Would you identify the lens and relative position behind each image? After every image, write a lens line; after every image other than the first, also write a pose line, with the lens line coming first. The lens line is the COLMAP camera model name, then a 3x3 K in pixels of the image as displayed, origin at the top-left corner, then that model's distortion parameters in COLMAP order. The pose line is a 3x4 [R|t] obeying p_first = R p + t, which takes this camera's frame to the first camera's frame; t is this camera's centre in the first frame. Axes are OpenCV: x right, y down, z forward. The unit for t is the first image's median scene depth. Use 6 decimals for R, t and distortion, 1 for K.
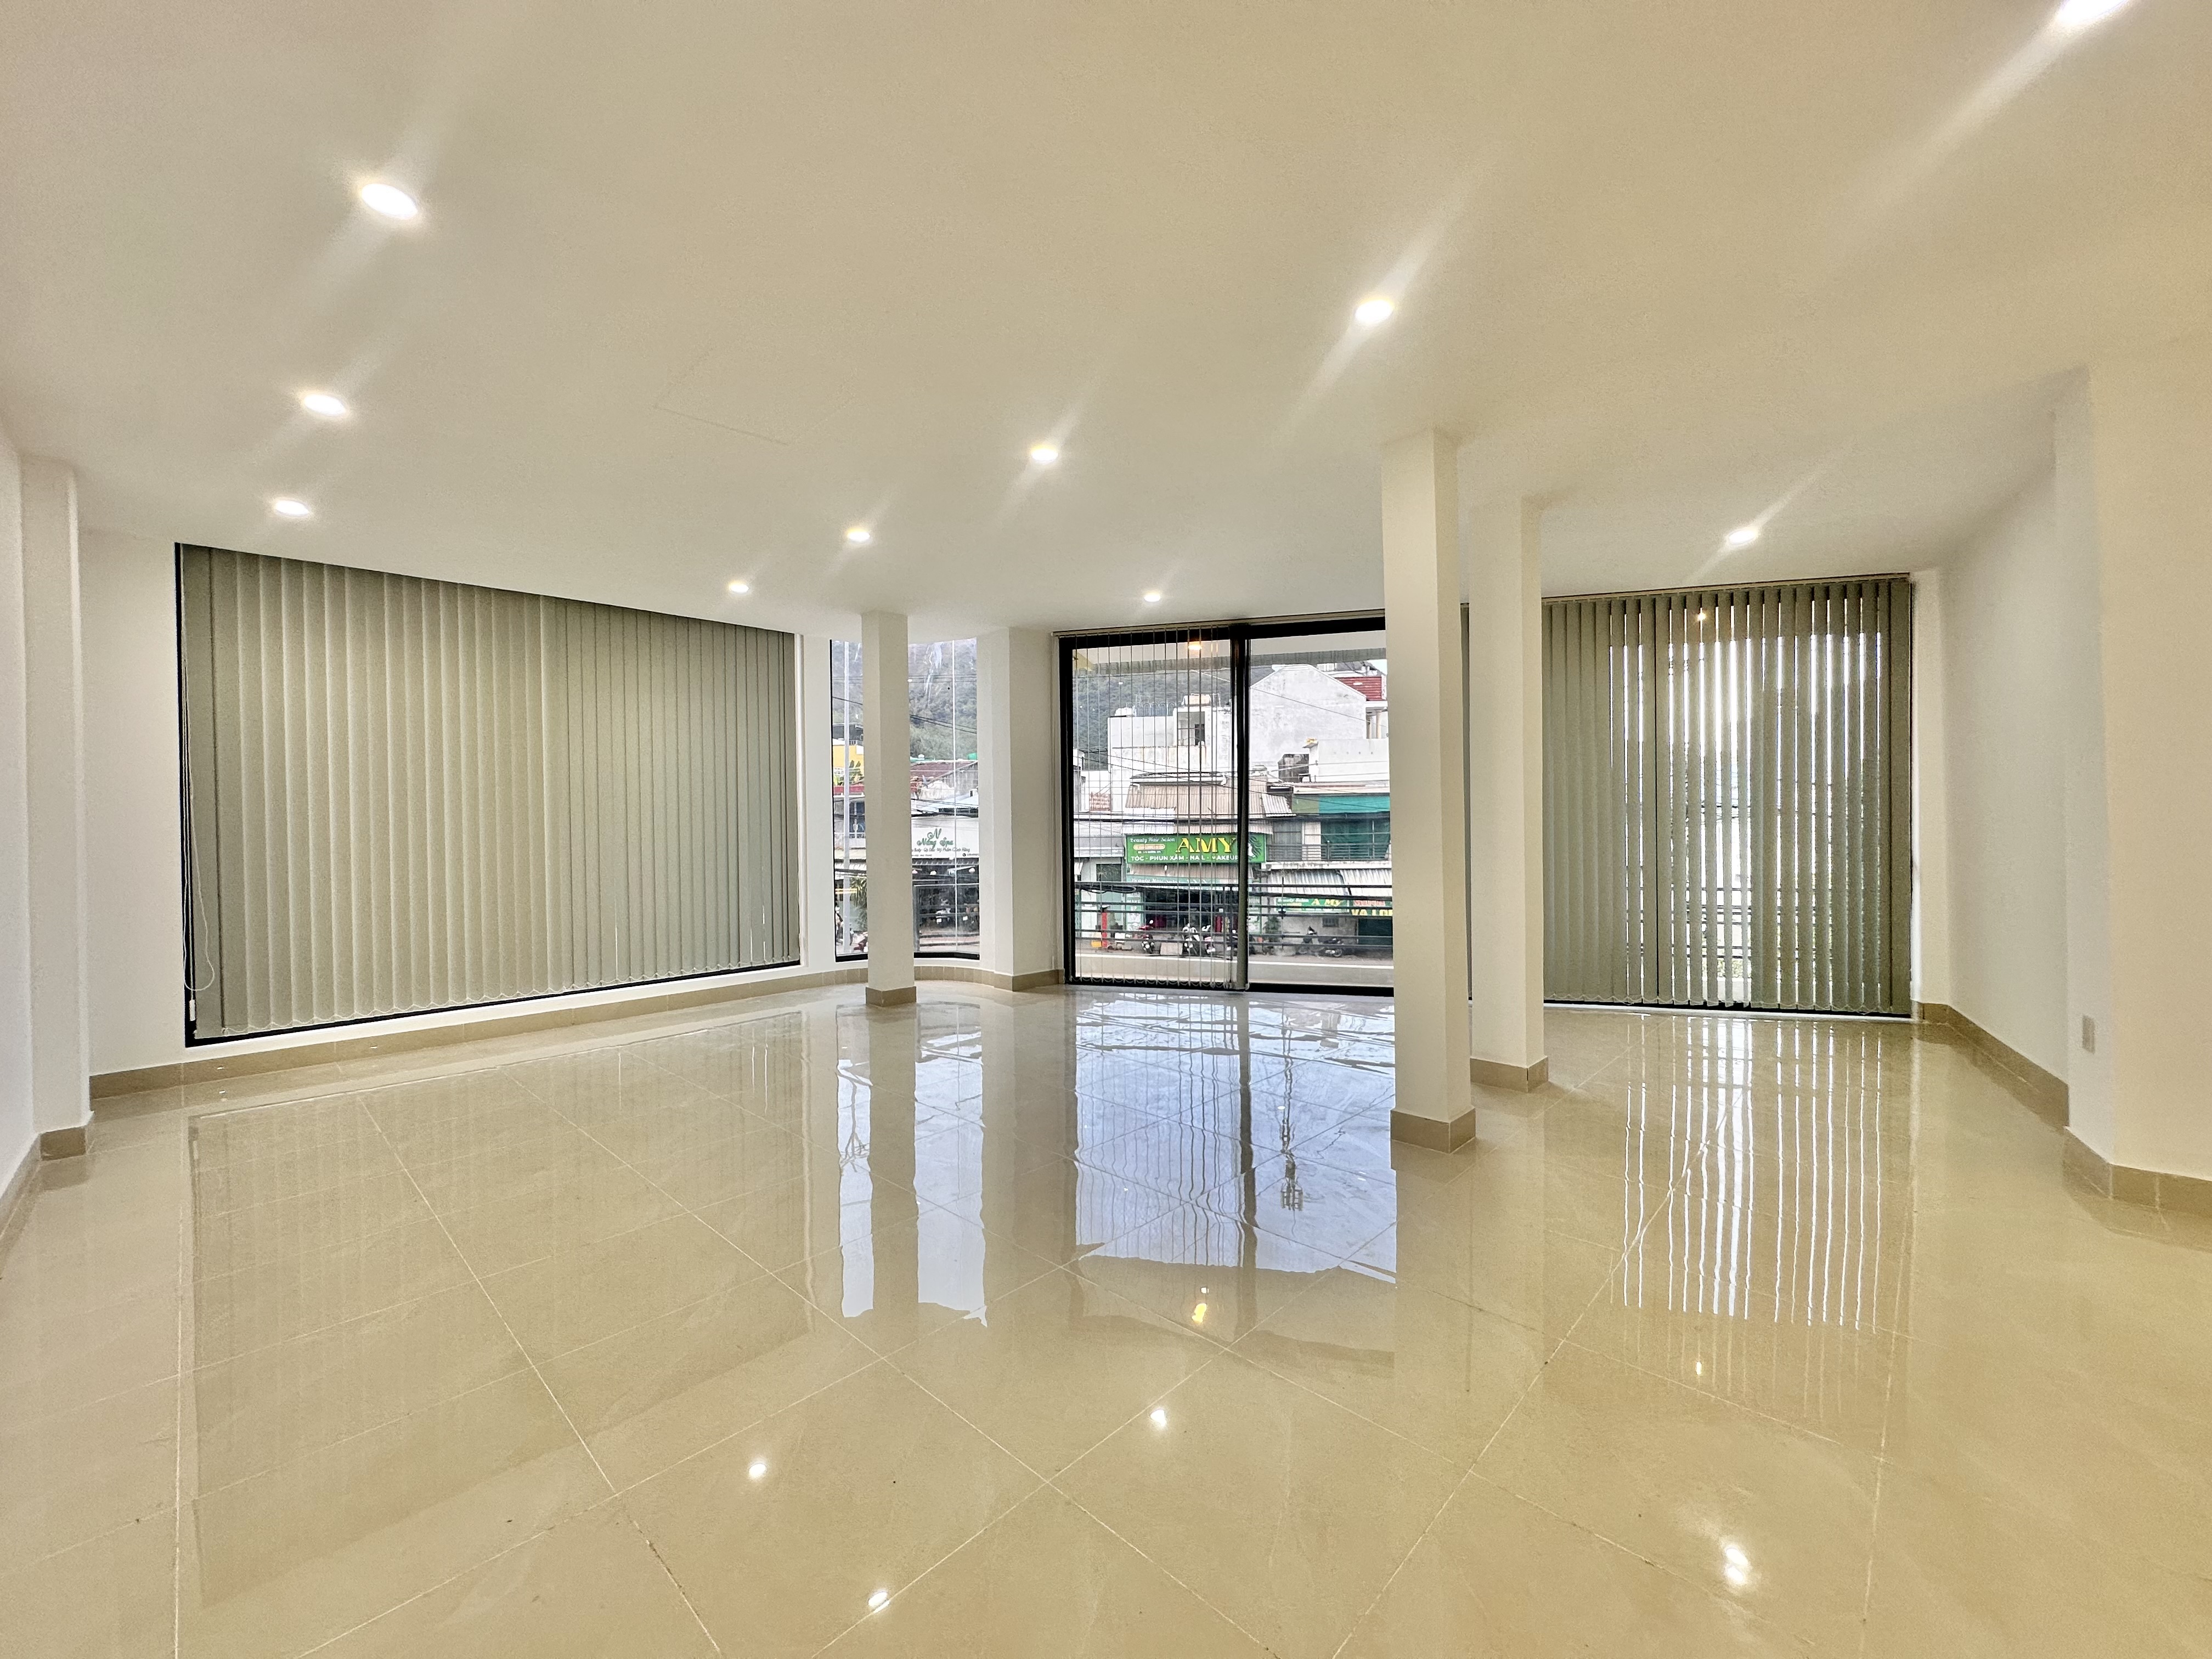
lens RADIAL K [[875.7, 0, 1105.1], [0, 875.7, 833.7], [0, 0, 1]] dist [-0.005021, 0.000156]
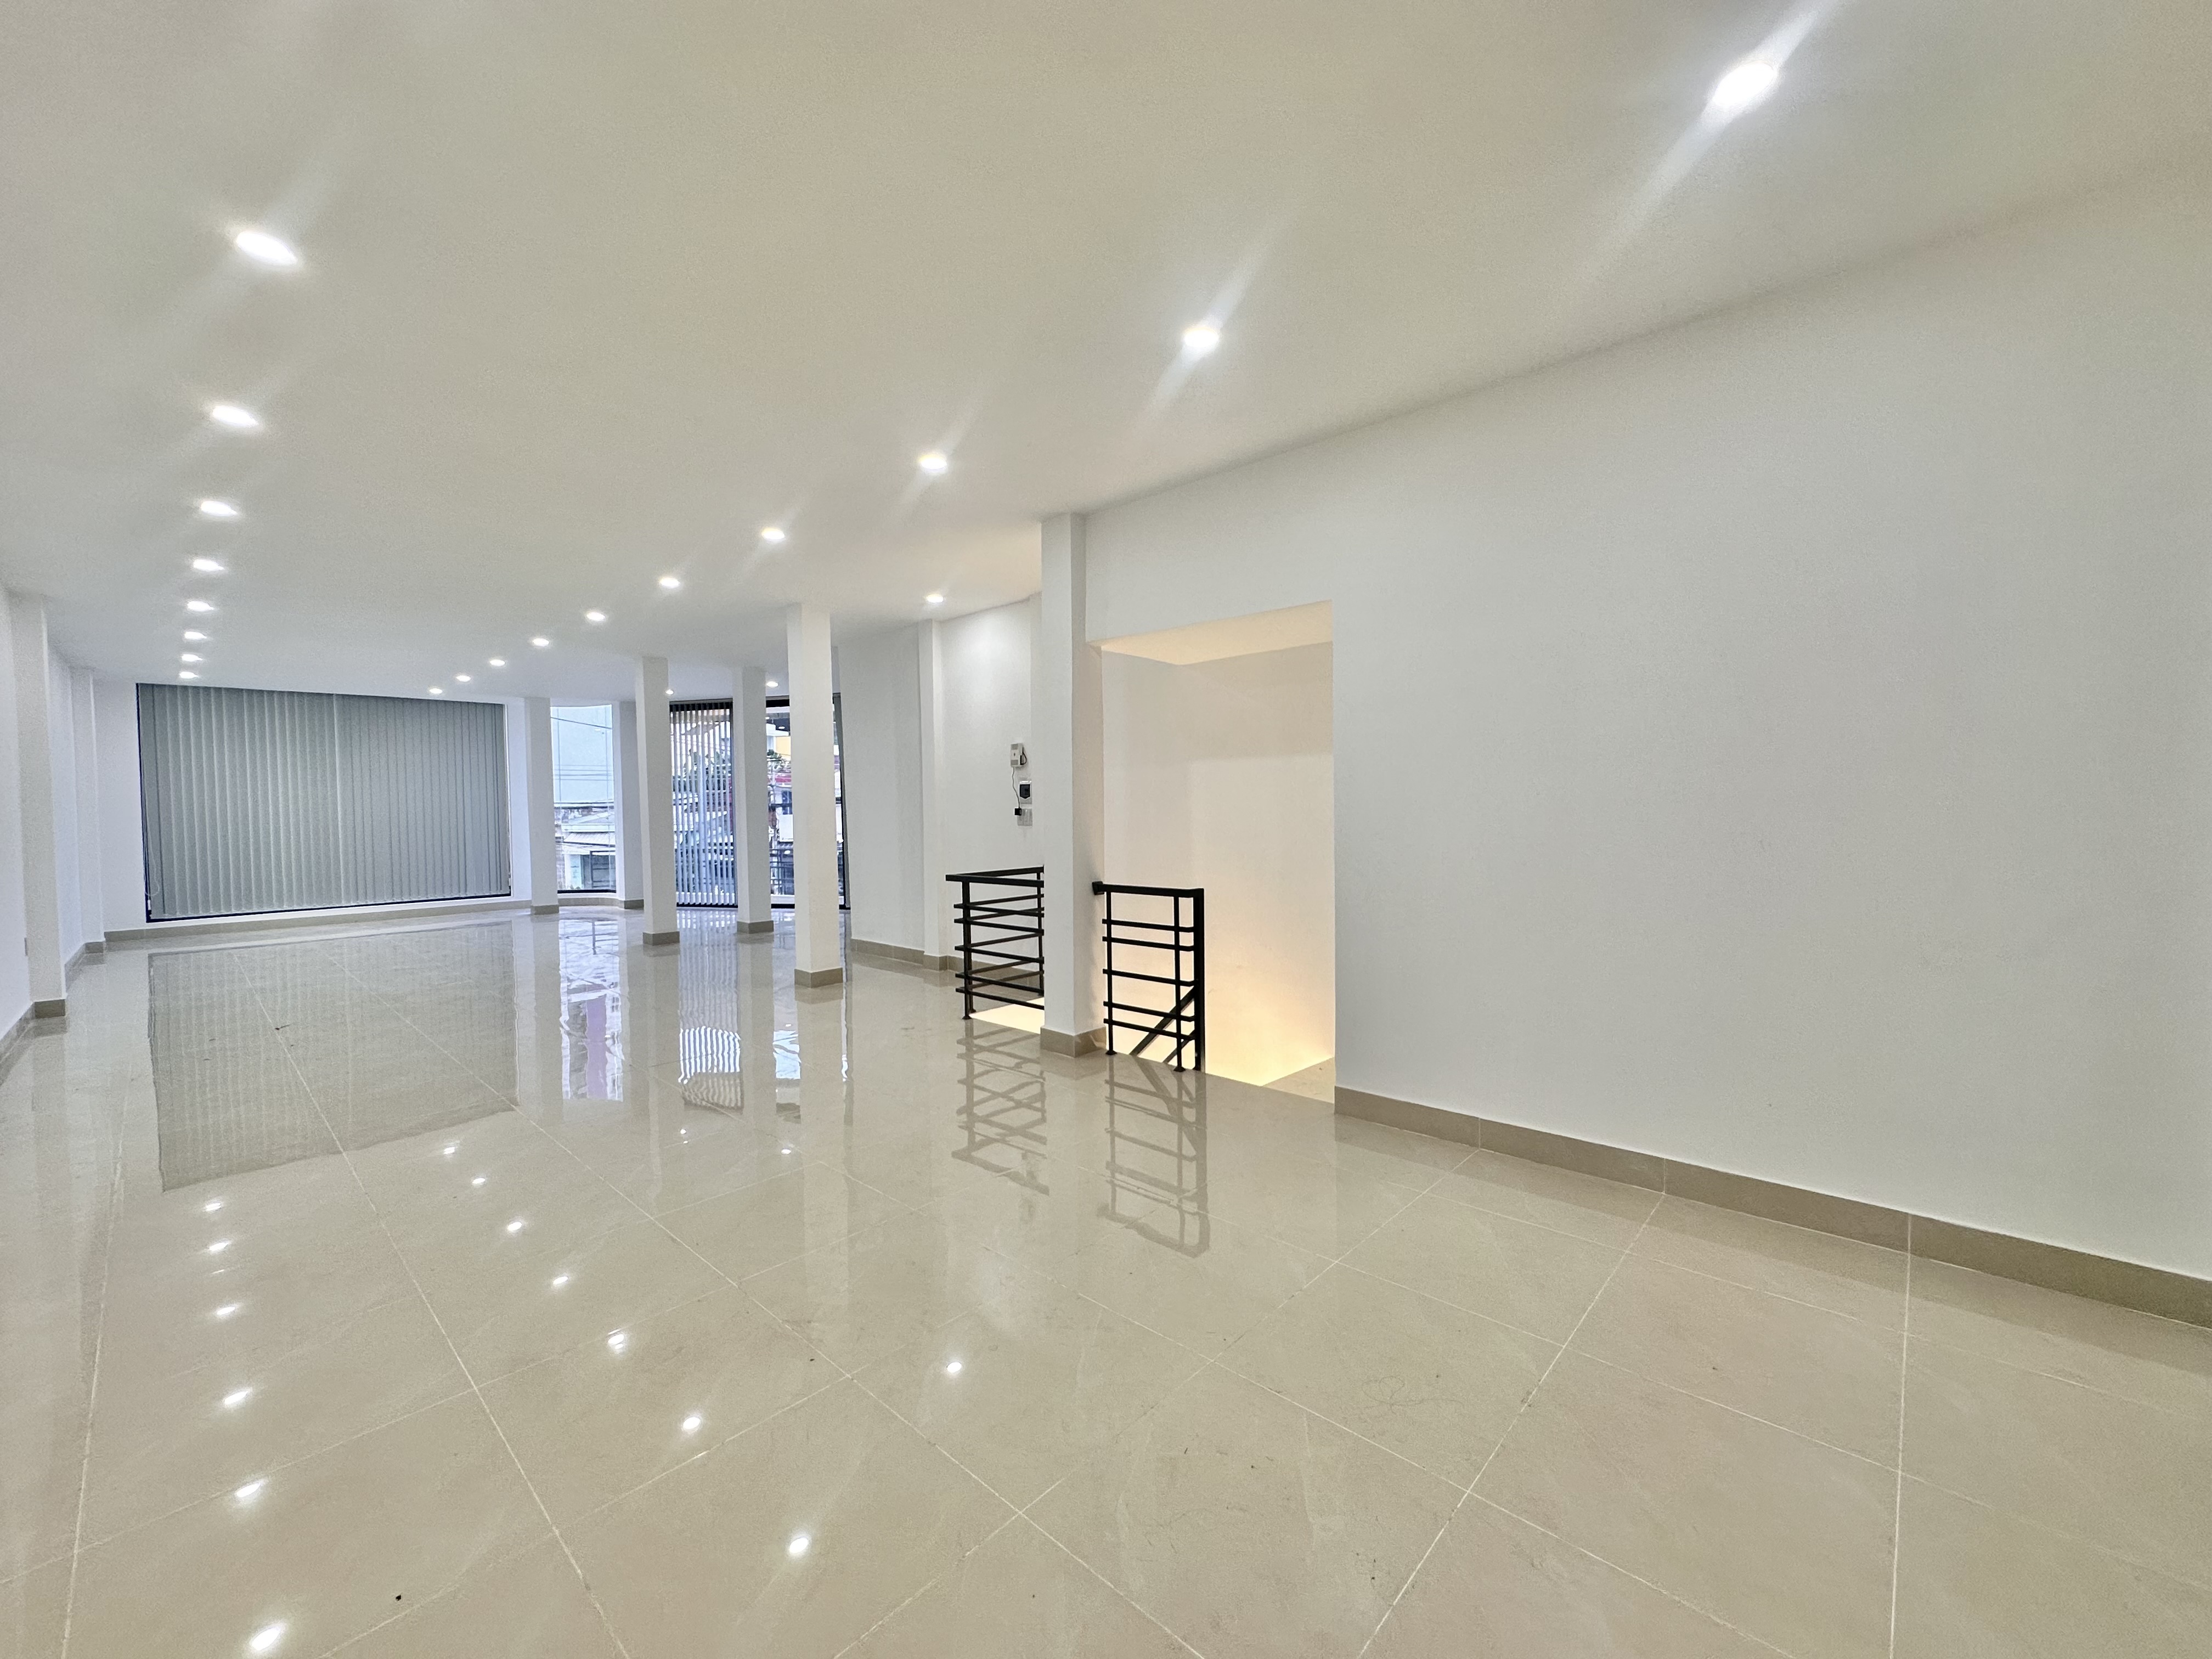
lens RADIAL K [[875.7, 0, 1105.1], [0, 875.7, 833.7], [0, 0, 1]] dist [-0.005021, 0.000156]
pose [[0.997819, 0.000774, 0.065998, 0.908116], [-0.002273, 0.999741, 0.022643, -0.019273], [-0.065964, -0.022743, 0.997563, -1.012570]]
